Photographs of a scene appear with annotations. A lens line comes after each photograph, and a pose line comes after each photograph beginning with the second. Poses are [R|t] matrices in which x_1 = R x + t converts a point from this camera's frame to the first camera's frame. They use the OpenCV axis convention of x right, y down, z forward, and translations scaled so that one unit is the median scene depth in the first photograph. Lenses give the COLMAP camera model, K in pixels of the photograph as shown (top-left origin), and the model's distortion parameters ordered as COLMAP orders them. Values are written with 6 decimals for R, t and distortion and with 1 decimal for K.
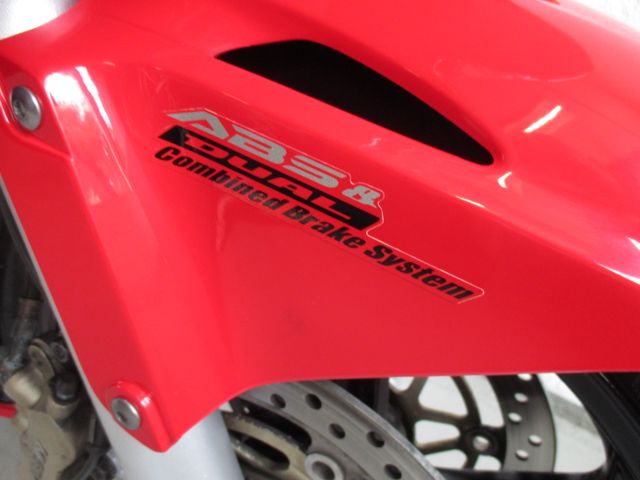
lens RADIAL K [[535.5, 0, 319.1], [0, 535.5, 238.4], [0, 0, 1]] dist [-0.020744, -0.015424]
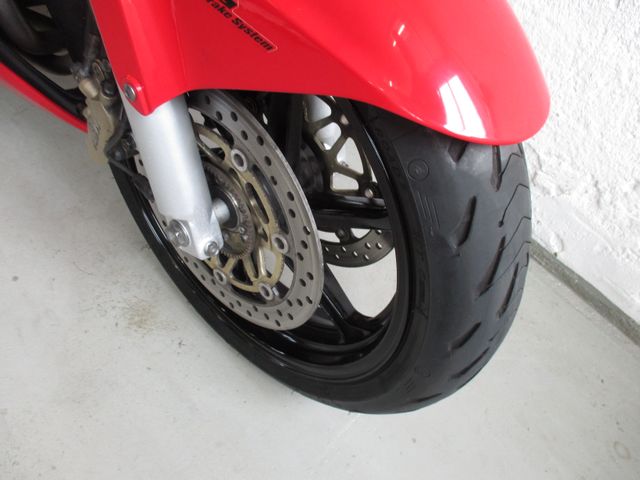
lens RADIAL K [[535.5, 0, 321.0], [0, 535.5, 240.7], [0, 0, 1]] dist [-0.020744, -0.015424]
pose [[0.970108, 0.213939, -0.114545, 0.562981], [-0.168235, 0.933076, 0.317908, 0.070730], [0.174892, -0.289134, 0.941177, -0.762584]]
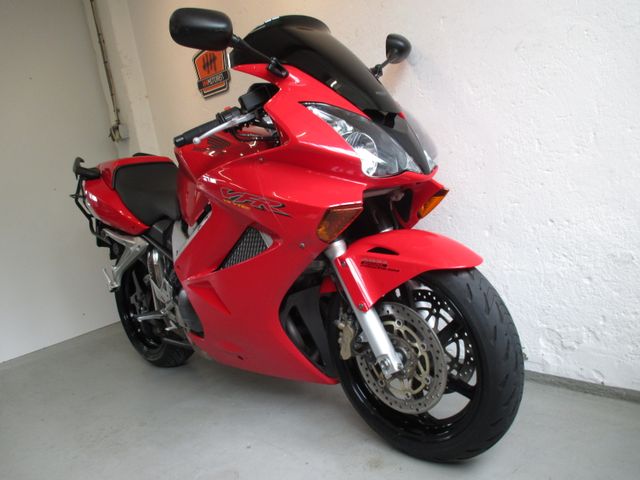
lens RADIAL K [[535.5, 0, 320.2], [0, 535.5, 239.9], [0, 0, 1]] dist [-0.020744, -0.015424]
pose [[0.907835, -0.256193, -0.331966, 1.258678], [0.097805, 0.899194, -0.426478, 1.895867], [0.407763, 0.354703, 0.841377, -4.043449]]
